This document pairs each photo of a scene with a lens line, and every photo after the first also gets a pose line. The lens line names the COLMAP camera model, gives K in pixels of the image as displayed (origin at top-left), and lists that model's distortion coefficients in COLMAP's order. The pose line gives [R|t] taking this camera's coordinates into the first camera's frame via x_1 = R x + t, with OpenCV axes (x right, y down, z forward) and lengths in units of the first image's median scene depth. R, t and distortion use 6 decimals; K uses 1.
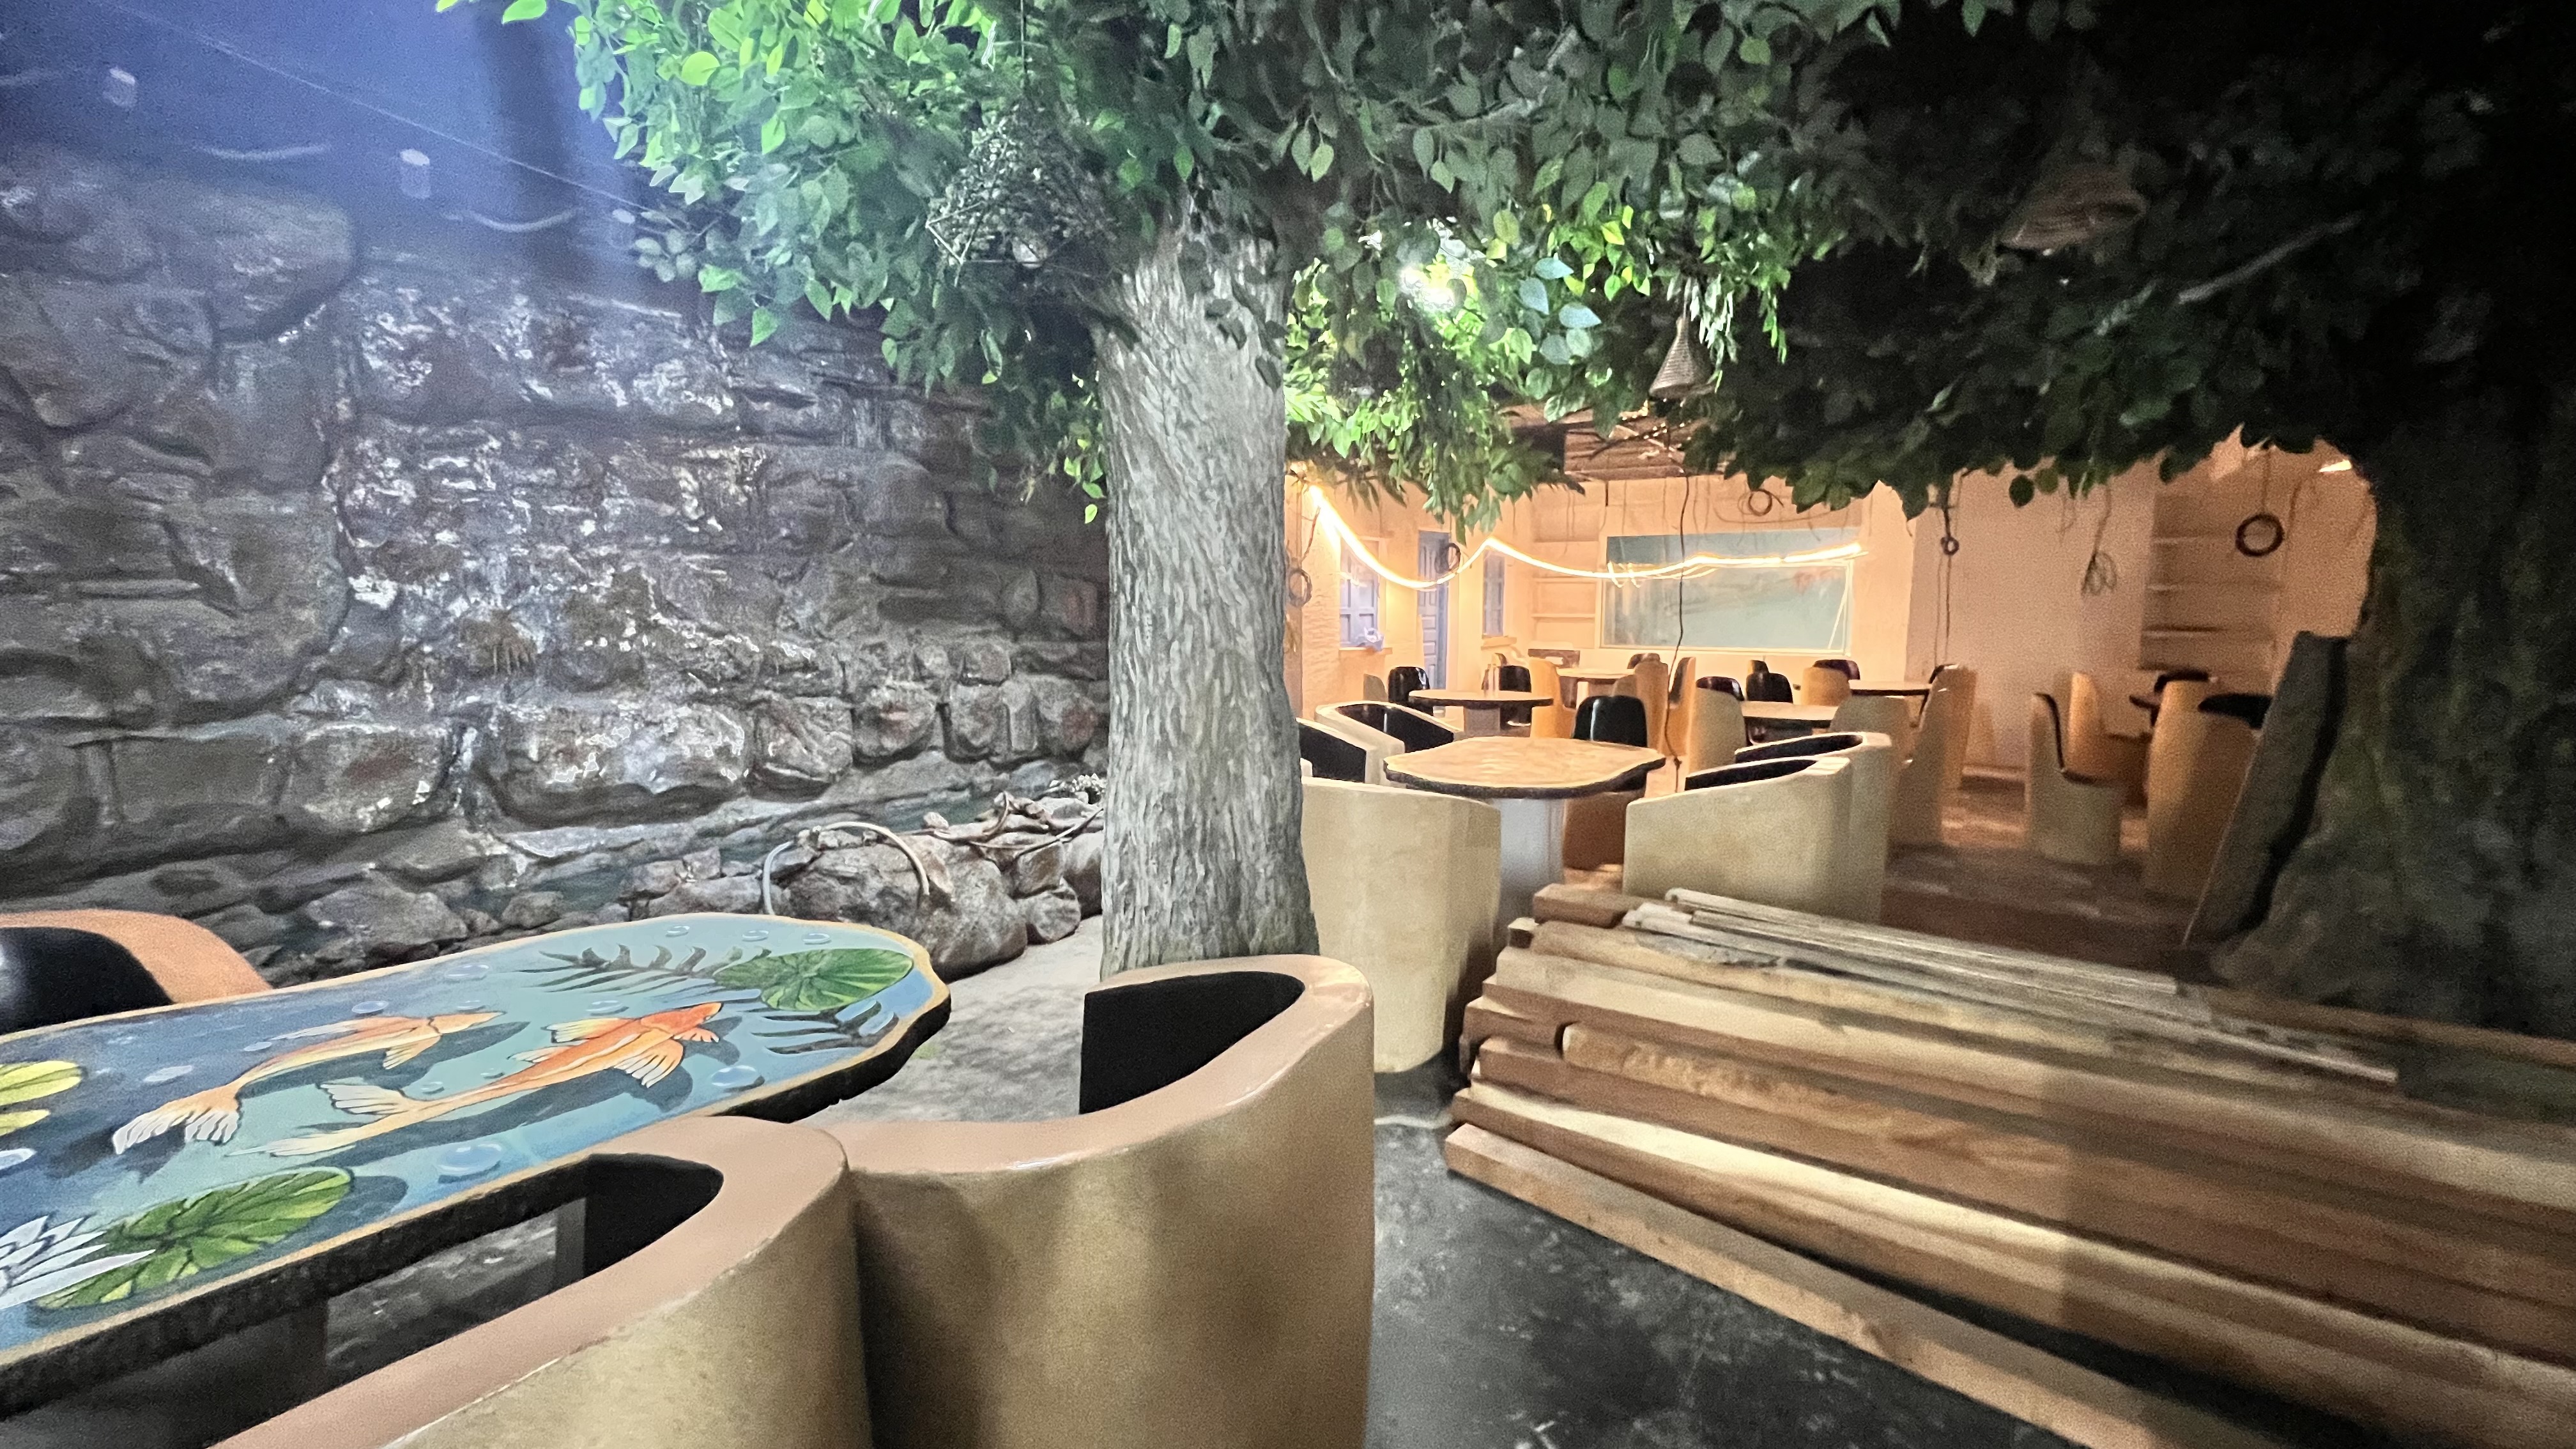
lens RADIAL K [[1031.5, 0, 1282.3], [0, 1031.5, 721.1], [0, 0, 1]] dist [-0.001862, 0.001153]
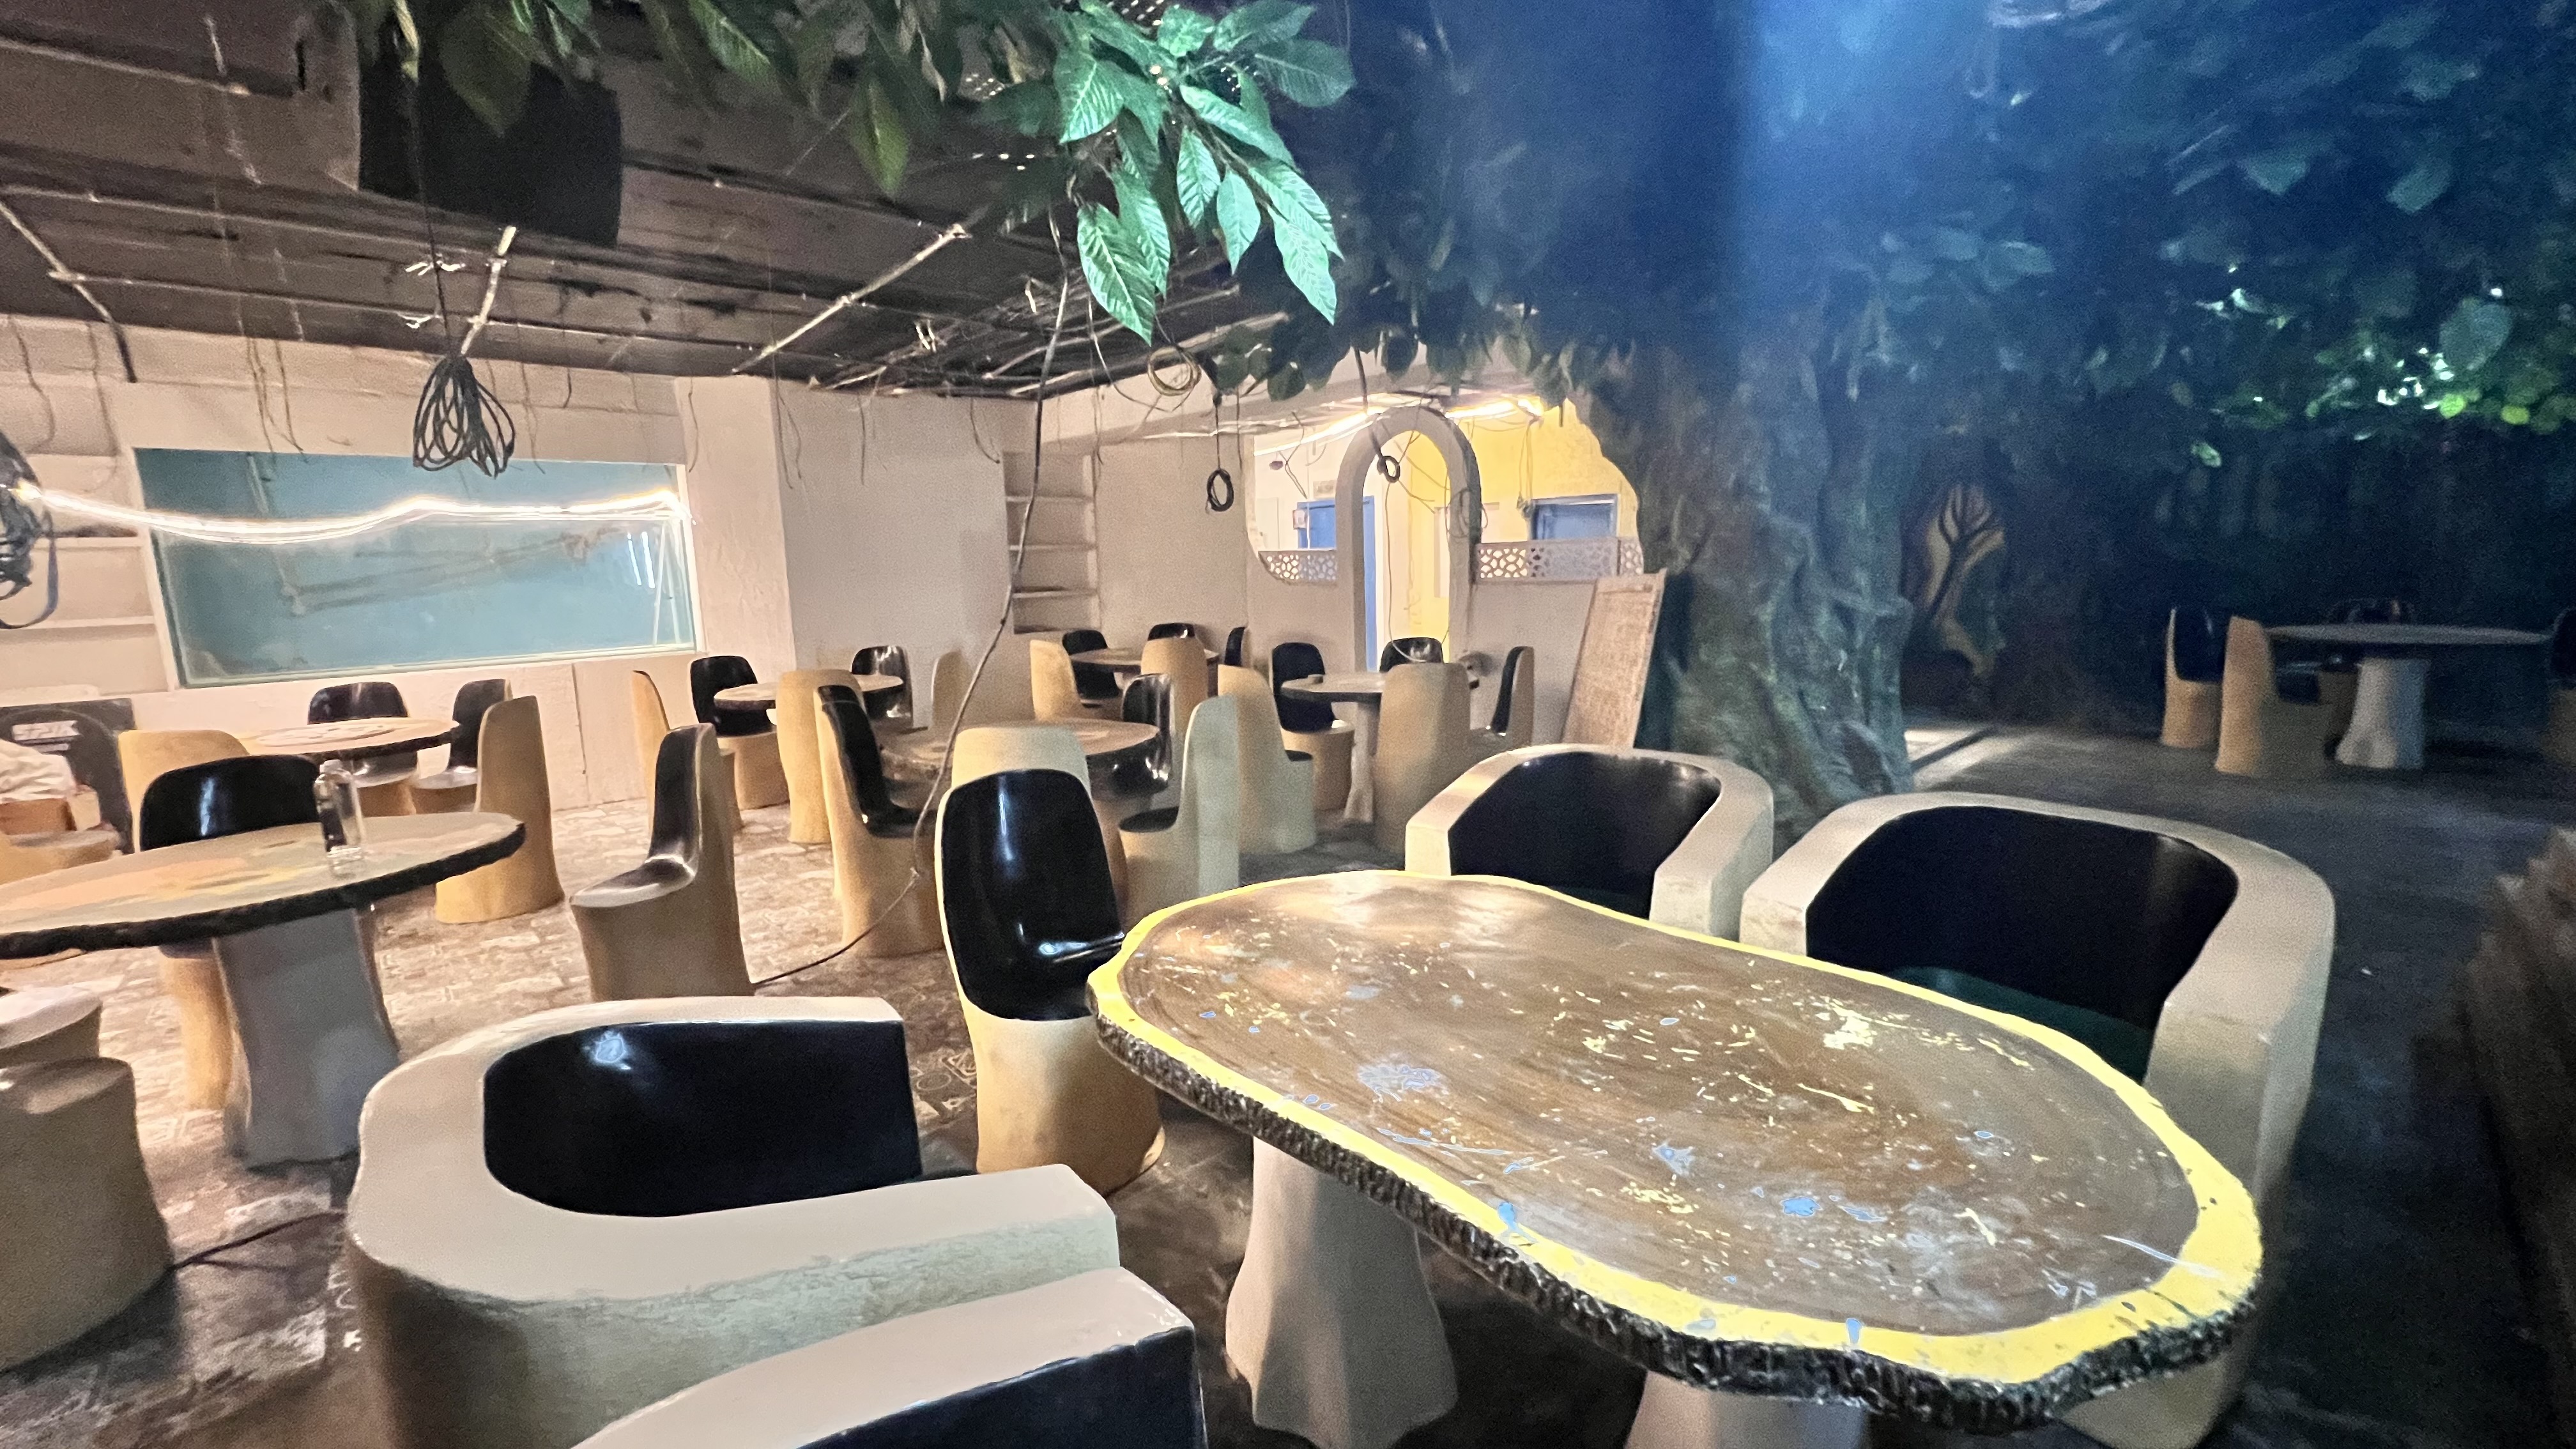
lens RADIAL K [[1031.5, 0, 1282.3], [0, 1031.5, 721.1], [0, 0, 1]] dist [-0.001862, 0.001153]
pose [[0.219744, -0.159733, 0.962392, -0.091828], [0.142889, 0.981135, 0.130218, -0.125072], [-0.965036, 0.108900, 0.238423, 1.111371]]
